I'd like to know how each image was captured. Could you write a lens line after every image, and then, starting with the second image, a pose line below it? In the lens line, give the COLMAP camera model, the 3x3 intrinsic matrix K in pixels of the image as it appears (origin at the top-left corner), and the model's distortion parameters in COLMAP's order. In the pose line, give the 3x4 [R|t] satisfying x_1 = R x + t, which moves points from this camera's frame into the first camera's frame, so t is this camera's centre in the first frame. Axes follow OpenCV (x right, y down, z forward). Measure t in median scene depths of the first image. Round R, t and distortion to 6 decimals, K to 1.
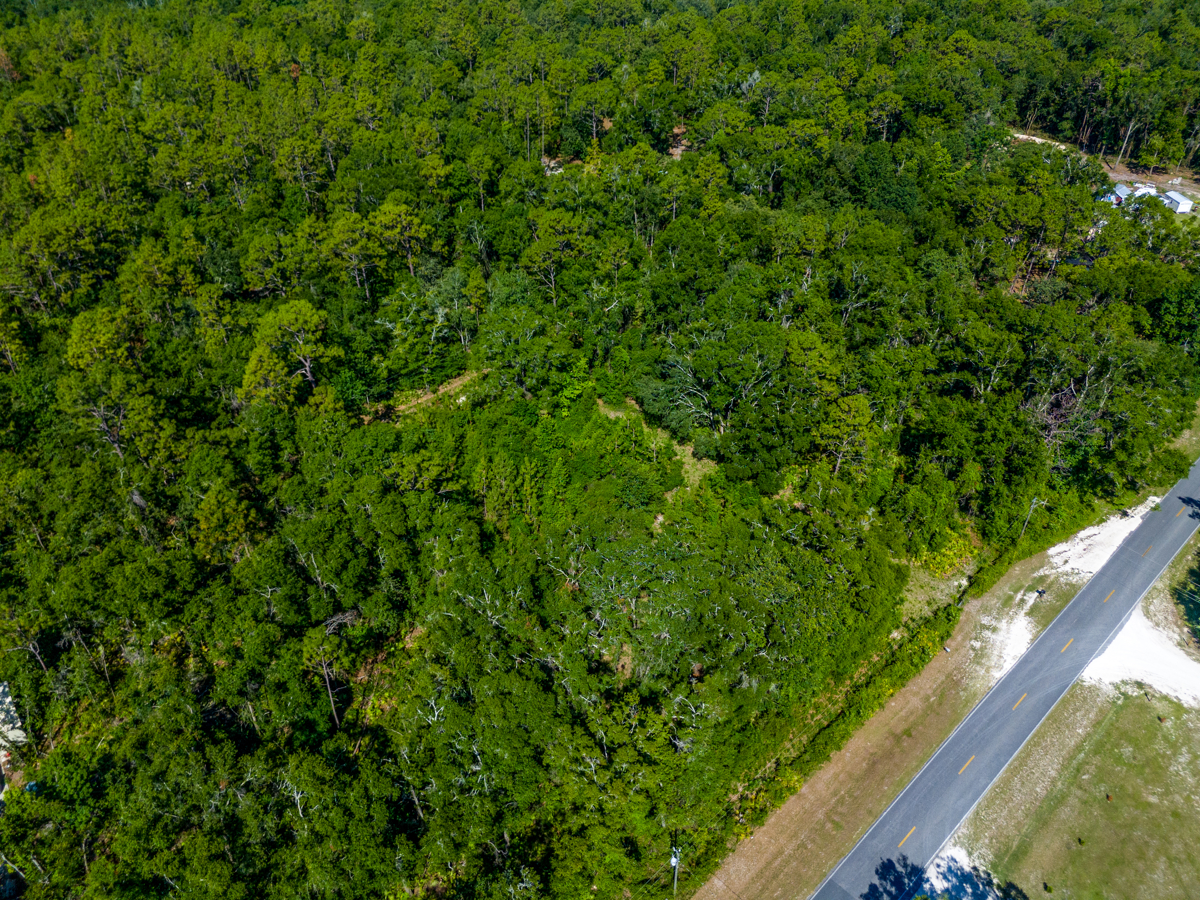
lens RADIAL K [[889.5, 0, 596.8], [0, 889.5, 458.5], [0, 0, 1]] dist [0.055512, -0.032990]
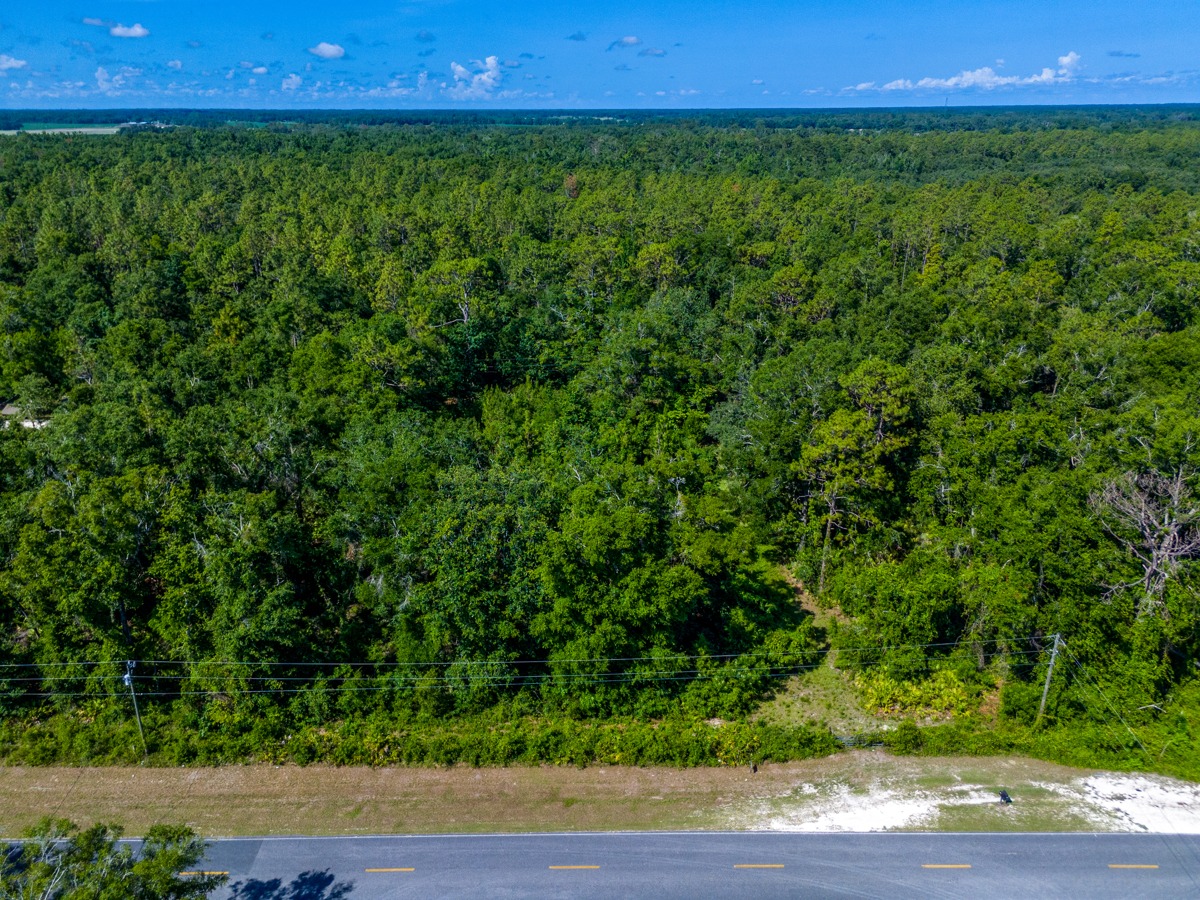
lens RADIAL K [[889.5, 0, 604.0], [0, 889.5, 448.6], [0, 0, 1]] dist [0.055512, -0.032990]
pose [[0.733720, 0.249184, -0.632109, 0.677712], [-0.421039, 0.896918, -0.135146, 0.150479], [0.533274, 0.365302, 0.763003, 0.421412]]
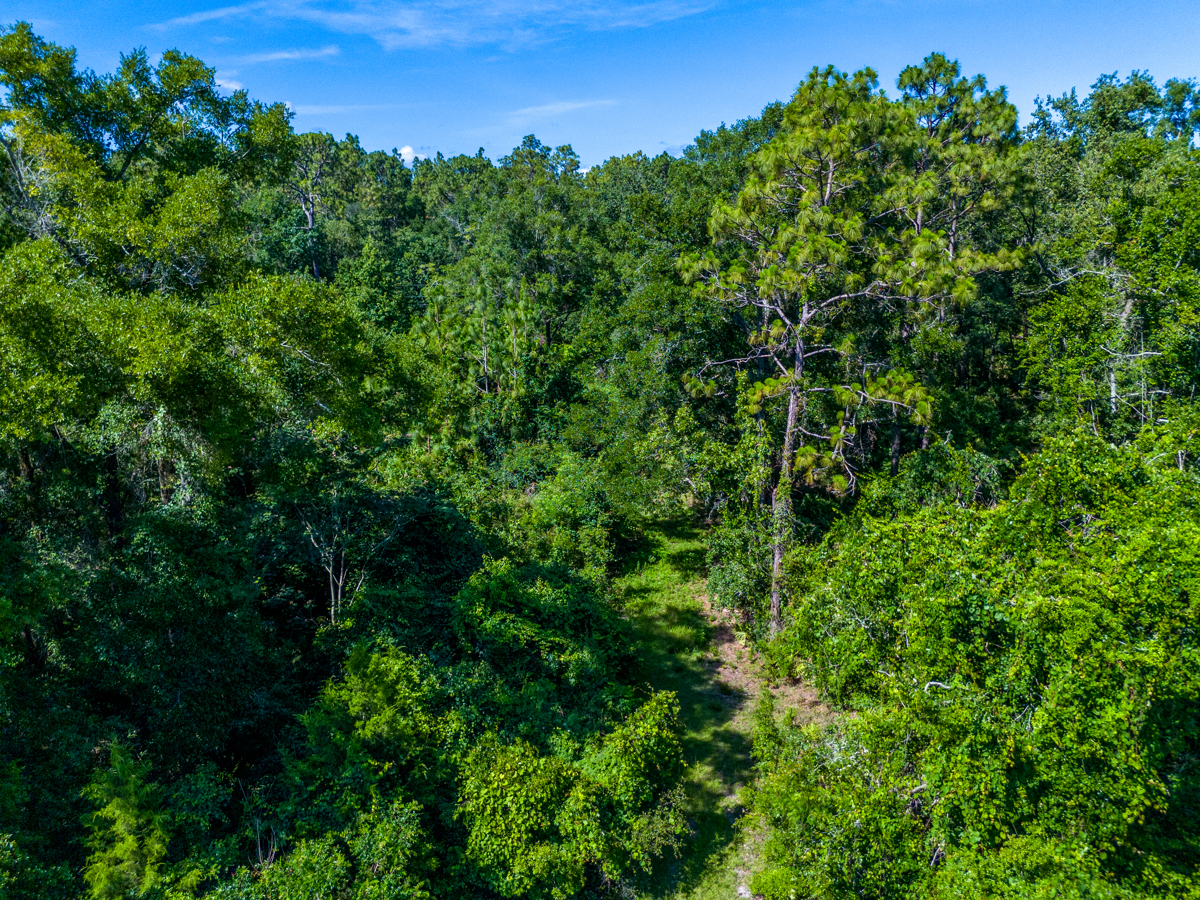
lens RADIAL K [[889.5, 0, 604.7], [0, 889.5, 450.1], [0, 0, 1]] dist [0.055512, -0.032990]
pose [[0.664997, 0.204758, -0.718229, 0.493328], [-0.461643, 0.868656, -0.179785, 0.096736], [0.587082, 0.451122, 0.672178, 0.966340]]
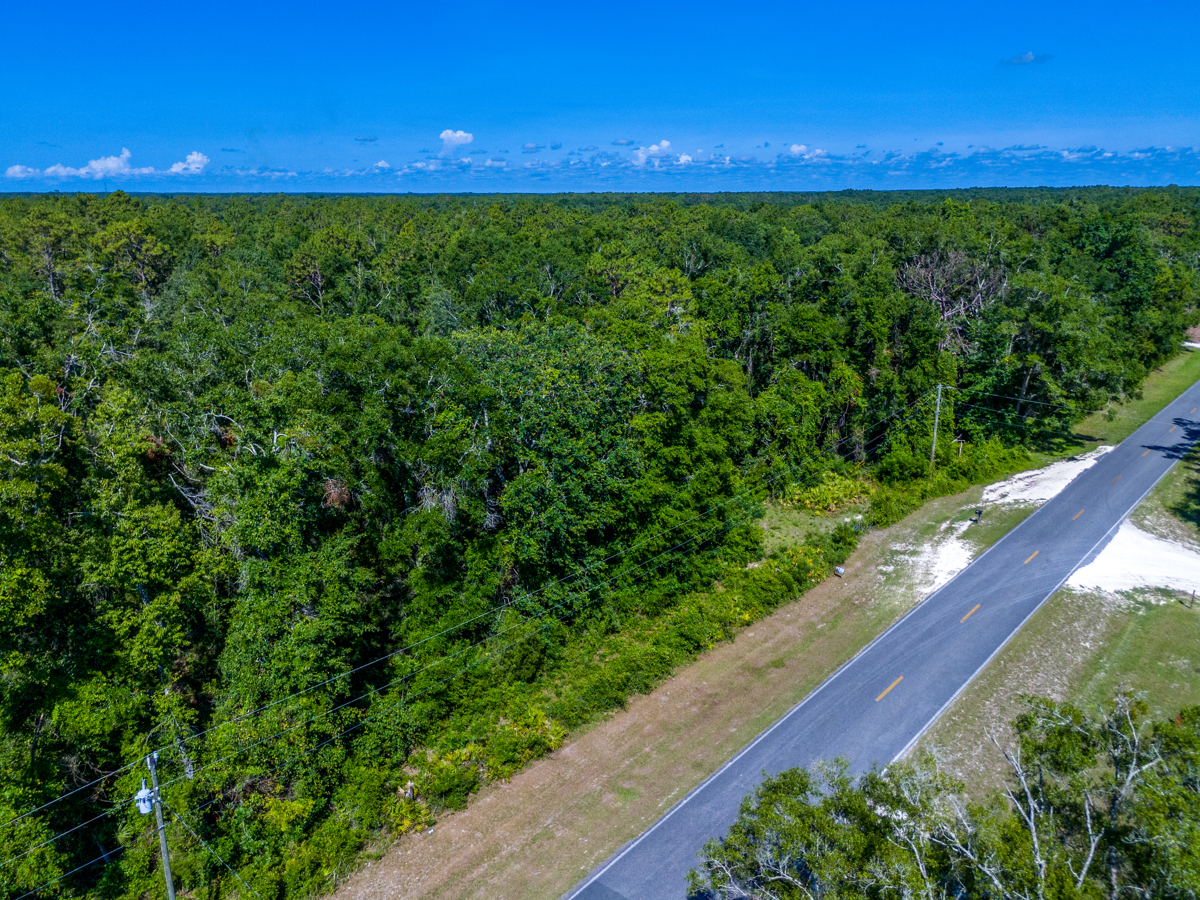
lens RADIAL K [[889.5, 0, 597.0], [0, 889.5, 445.8], [0, 0, 1]] dist [0.055512, -0.032990]
pose [[0.996070, -0.020115, 0.086259, 0.191199], [0.051103, 0.925945, -0.374185, 0.363820], [-0.072344, 0.377122, 0.923334, 0.459832]]
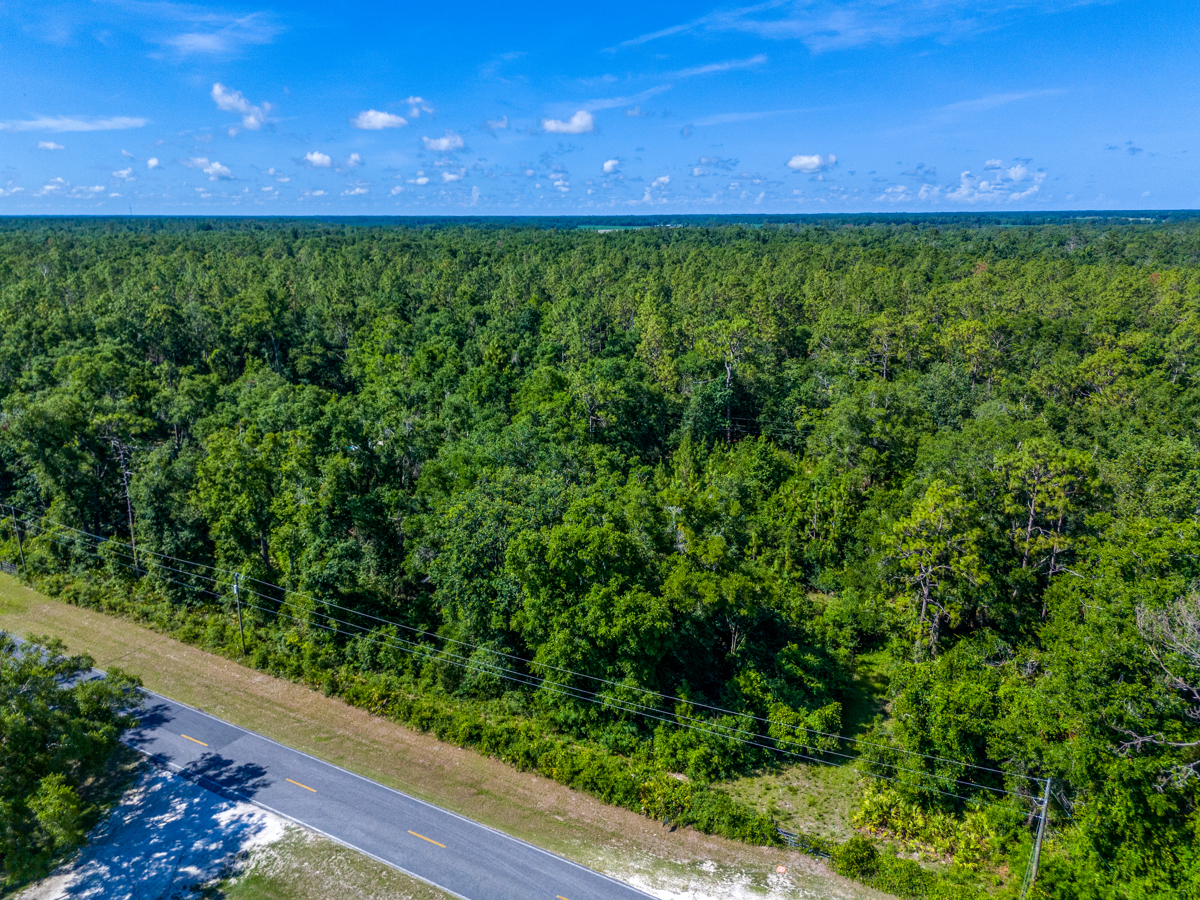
lens RADIAL K [[889.5, 0, 605.4], [0, 889.5, 459.0], [0, 0, 1]] dist [0.055512, -0.032990]
pose [[0.293850, 0.264231, -0.918604, 0.869649], [-0.589964, 0.806273, 0.043197, 0.029884], [0.752060, 0.529250, 0.392810, 0.661810]]
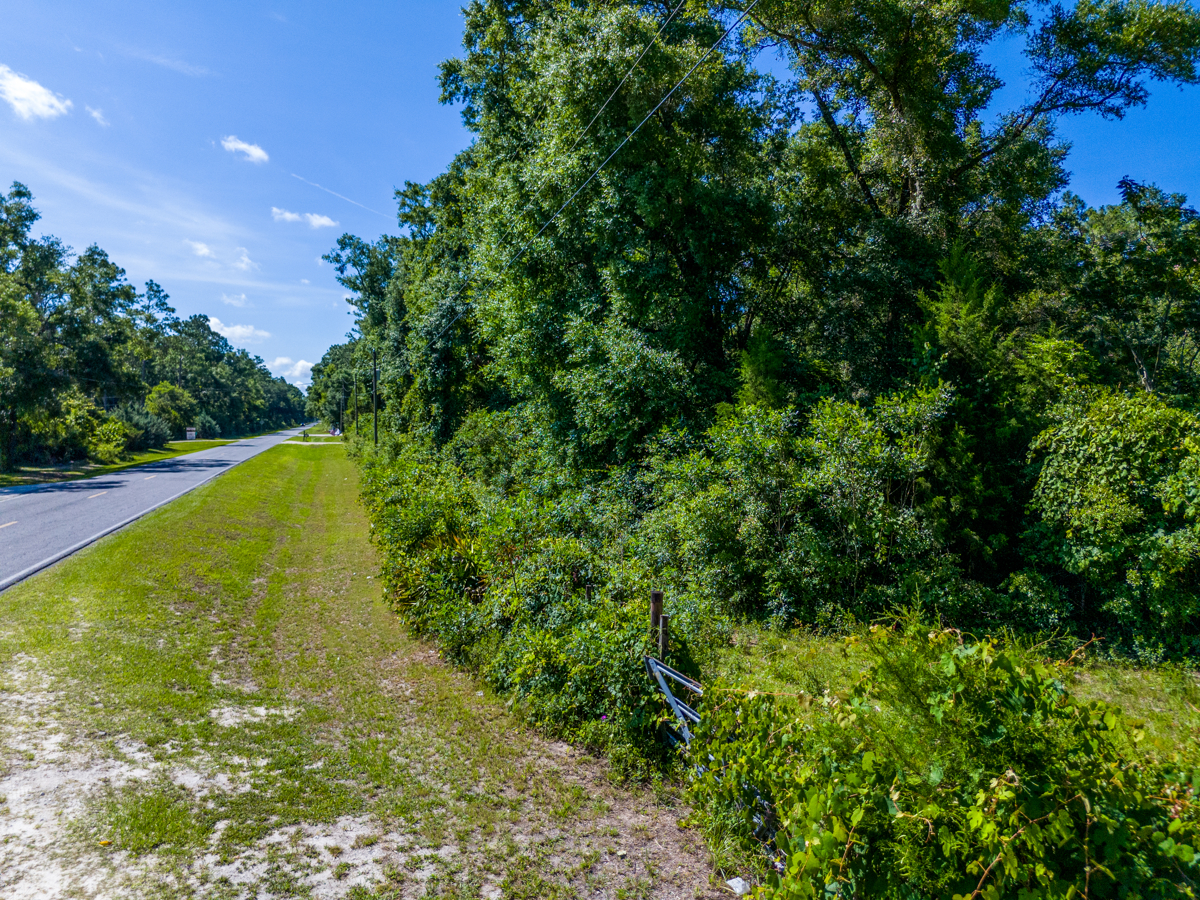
lens RADIAL K [[889.5, 0, 600.9], [0, 889.5, 452.4], [0, 0, 1]] dist [0.055512, -0.032990]
pose [[-0.427036, 0.059751, -0.902258, 0.525272], [-0.534272, 0.788342, 0.305076, 0.134987], [0.729516, 0.612329, -0.304727, 1.100804]]
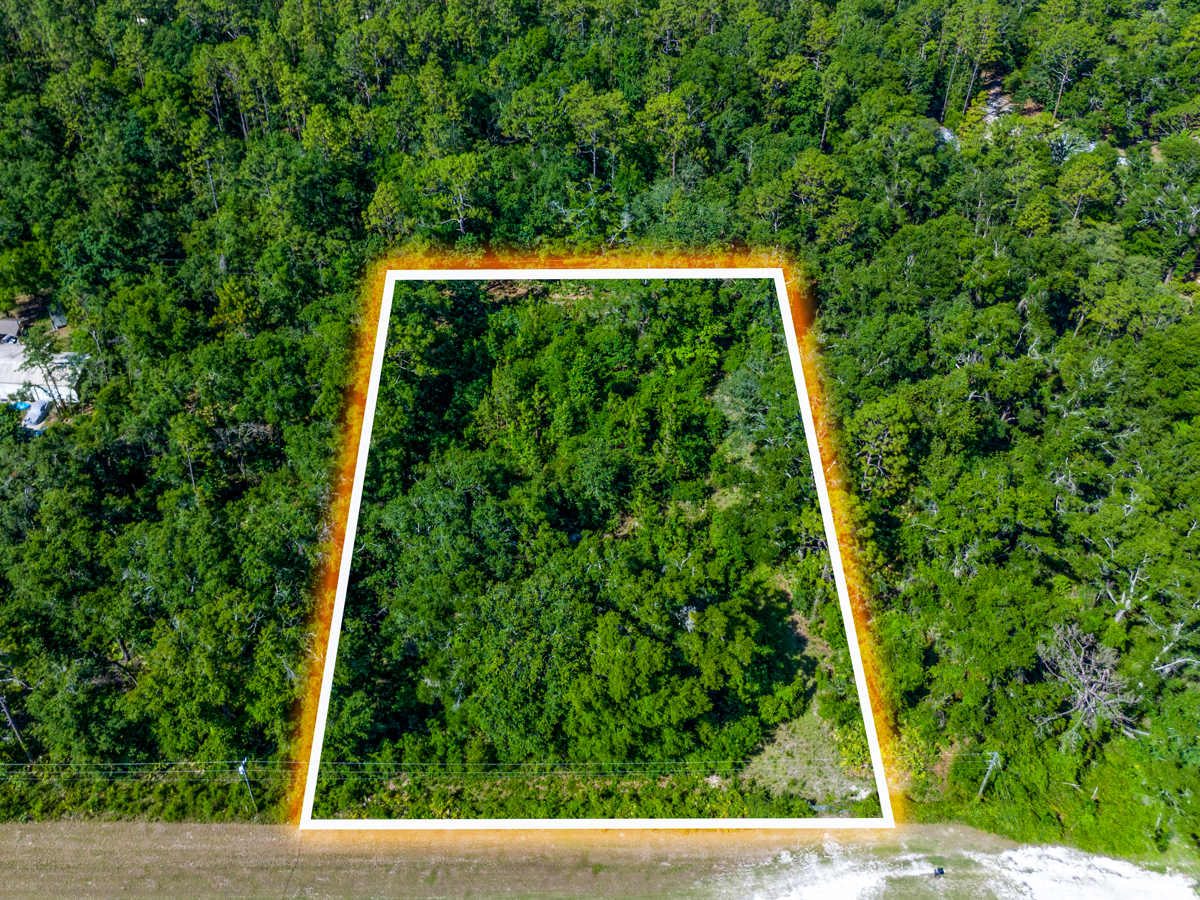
lens RADIAL K [[1072.7, 0, 569.4], [0, 1072.7, 365.2], [0, 0, 1]] dist [0.051344, -0.018346]
pose [[0.724698, 0.421257, -0.545303, 0.647136], [-0.420946, 0.897184, 0.133662, -0.217568], [0.545543, 0.132679, 0.827514, 0.108029]]
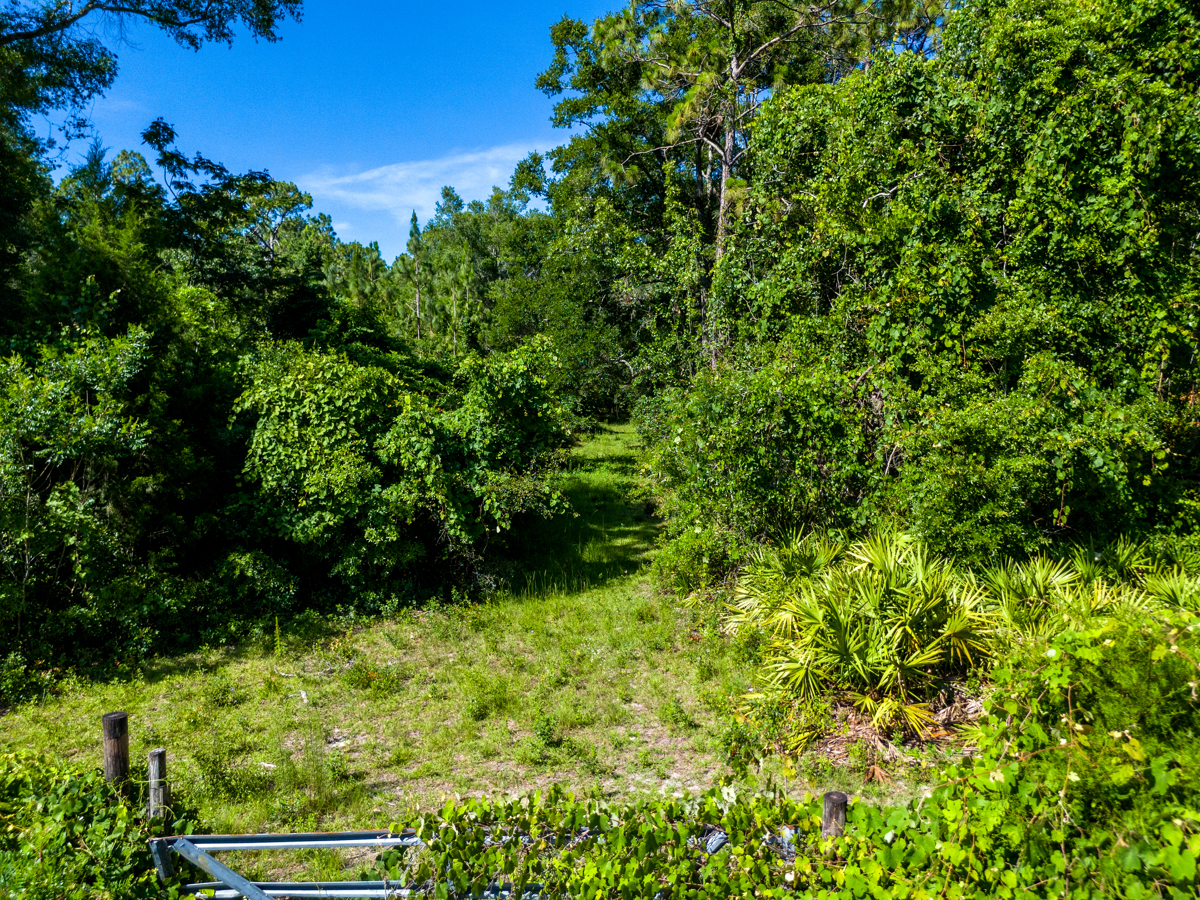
lens RADIAL K [[889.5, 0, 605.9], [0, 889.5, 451.5], [0, 0, 1]] dist [0.055512, -0.032990]
pose [[0.678985, 0.089508, -0.728675, 0.491360], [-0.451900, 0.833181, -0.318739, 0.164824], [0.578589, 0.545708, 0.606167, 1.061150]]
